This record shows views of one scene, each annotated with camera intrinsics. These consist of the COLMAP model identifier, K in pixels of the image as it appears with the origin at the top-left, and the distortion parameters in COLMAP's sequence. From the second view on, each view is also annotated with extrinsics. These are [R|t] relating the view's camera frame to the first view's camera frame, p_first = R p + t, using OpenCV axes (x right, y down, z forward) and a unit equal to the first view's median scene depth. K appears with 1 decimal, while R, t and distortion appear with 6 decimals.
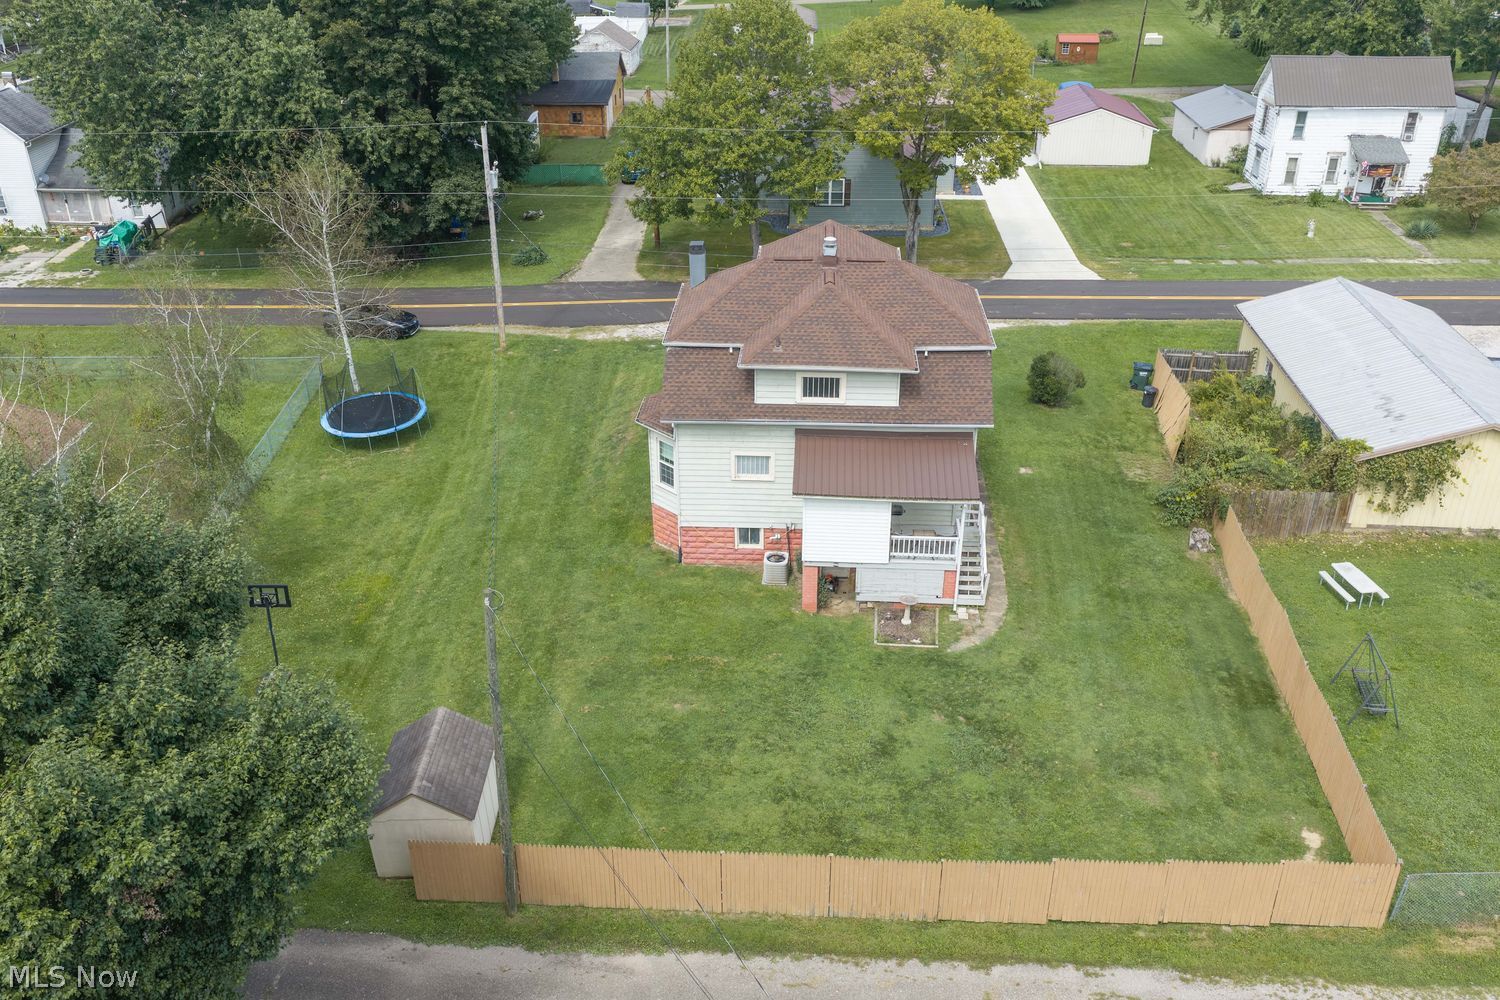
lens RADIAL K [[1251.3, 0, 743.1], [0, 1251.3, 514.5], [0, 0, 1]] dist [0.019892, -0.043701]
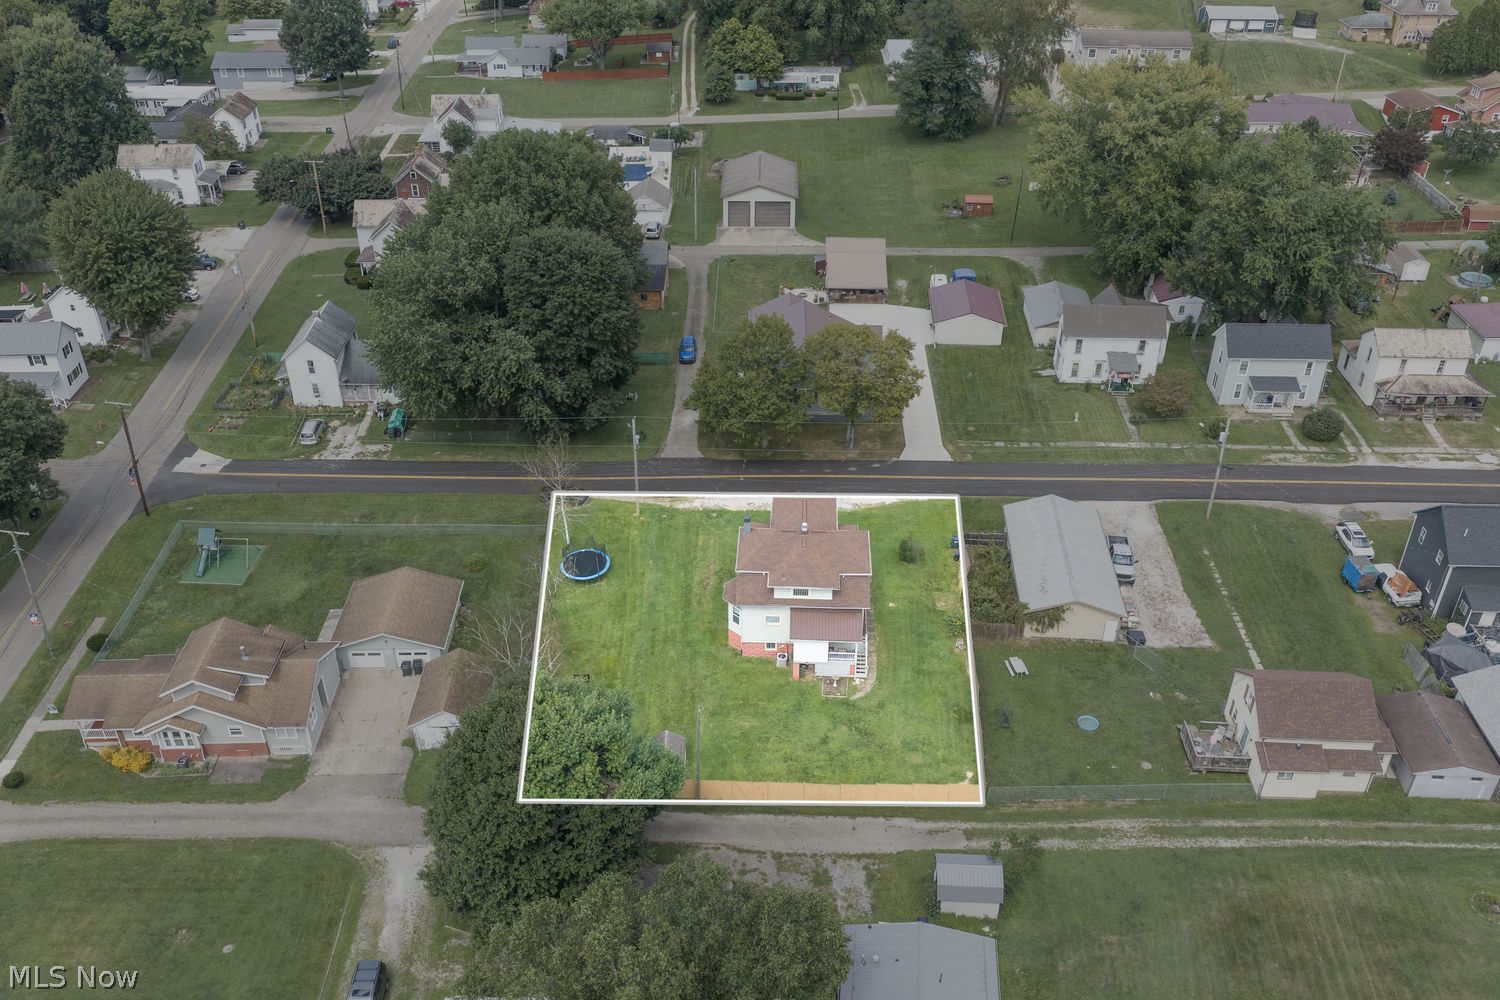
lens RADIAL K [[1251.3, 0, 743.2], [0, 1251.3, 490.6], [0, 0, 1]] dist [0.019892, -0.043701]
pose [[0.999836, -0.003967, 0.017664, -0.087874], [0.002674, 0.997355, 0.072638, -0.447233], [-0.017906, -0.072579, 0.997202, -1.348572]]
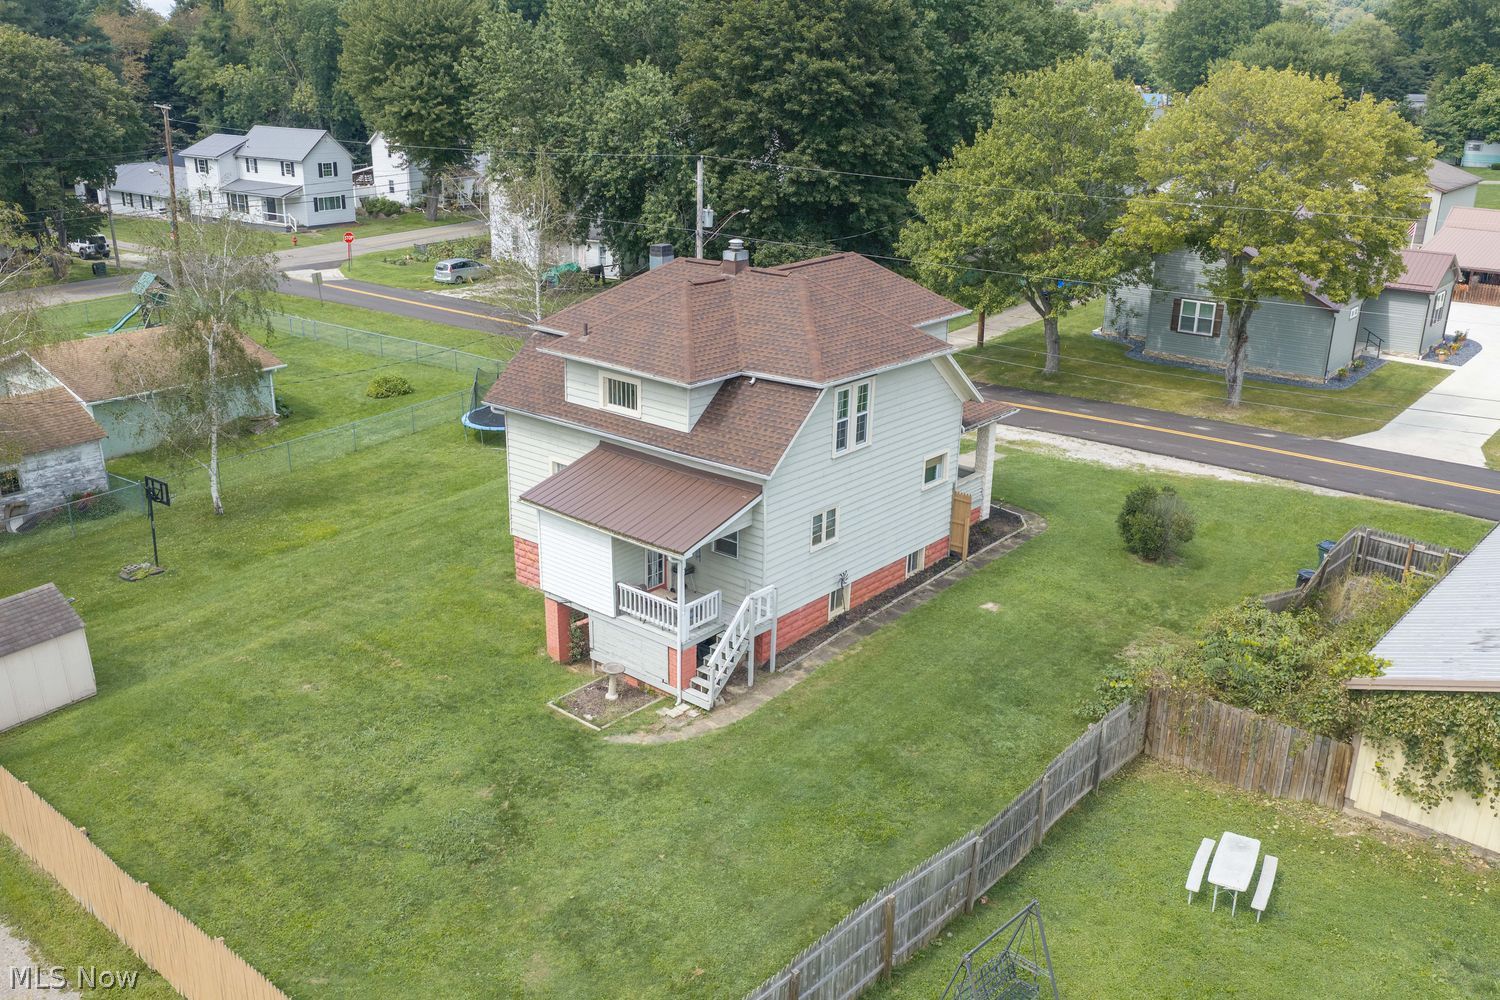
lens RADIAL K [[1251.3, 0, 755.8], [0, 1251.3, 526.2], [0, 0, 1]] dist [0.019892, -0.043701]
pose [[0.805831, 0.222312, -0.548830, 0.563253], [-0.295935, 0.953997, -0.048081, -0.004431], [0.512893, 0.201163, 0.834550, 0.345556]]
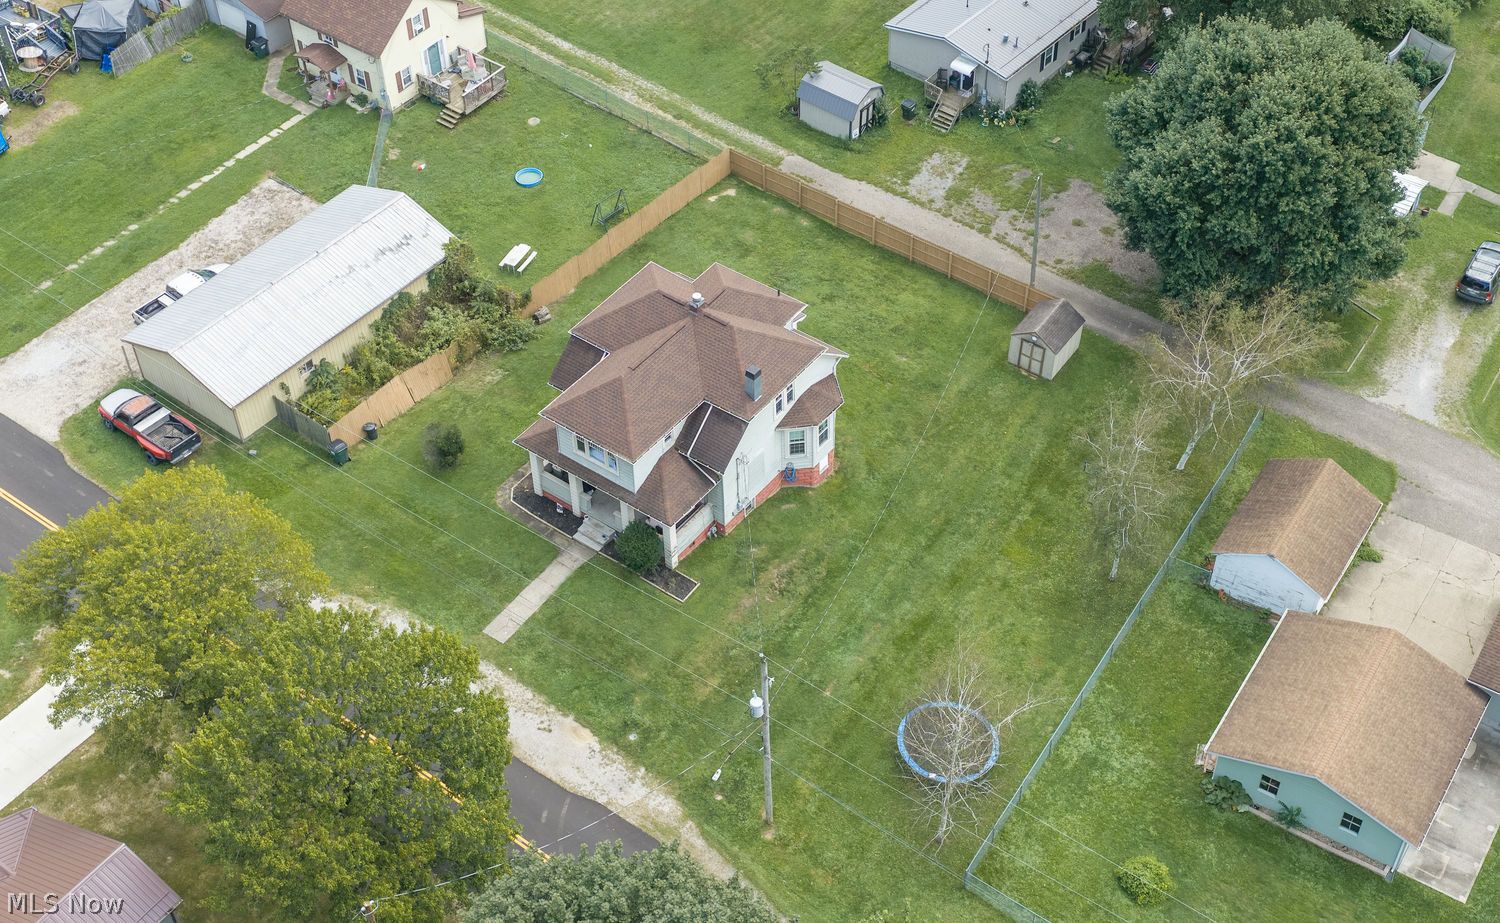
lens RADIAL K [[1939.6, 0, 755.9], [0, 1939.6, 462.7], [0, 0, 1]] dist [0.011130, 0.000000]
pose [[-0.837920, -0.382799, 0.389043, -0.872795], [0.267367, 0.333530, 0.904031, -2.044355], [-0.475820, 0.861523, -0.177123, 1.473070]]
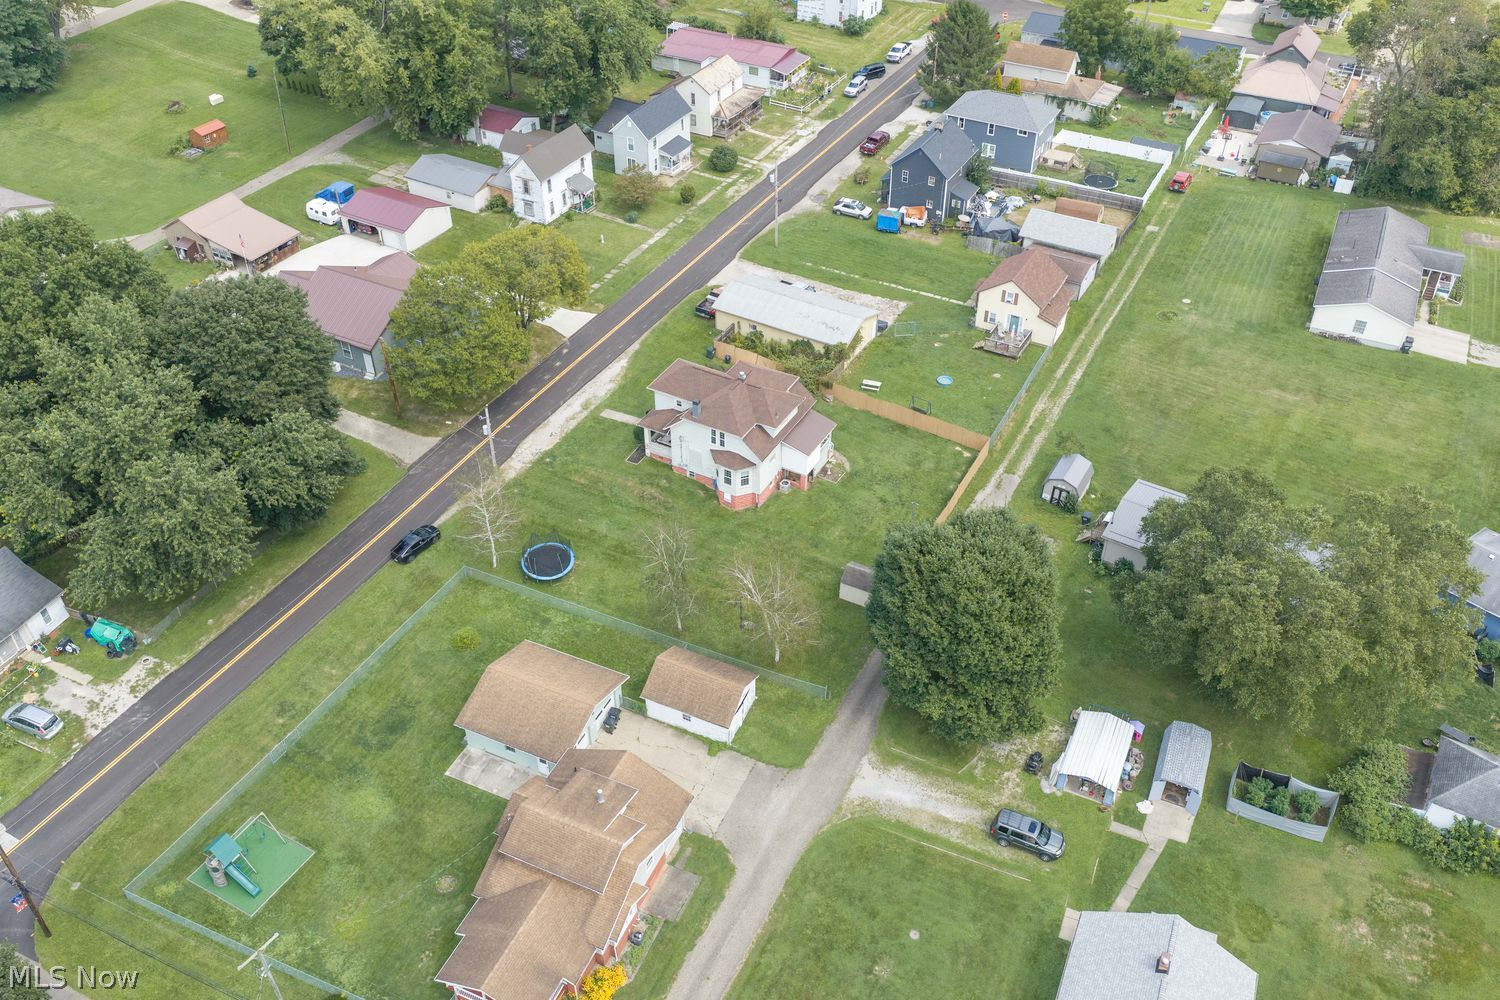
lens RADIAL K [[1251.3, 0, 761.2], [0, 1251.3, 493.5], [0, 0, 1]] dist [0.019892, -0.043701]
pose [[0.424235, -0.563352, 0.708985, -1.875570], [0.423228, 0.815508, 0.394747, -1.009540], [-0.800564, 0.132597, 0.584393, -0.527845]]
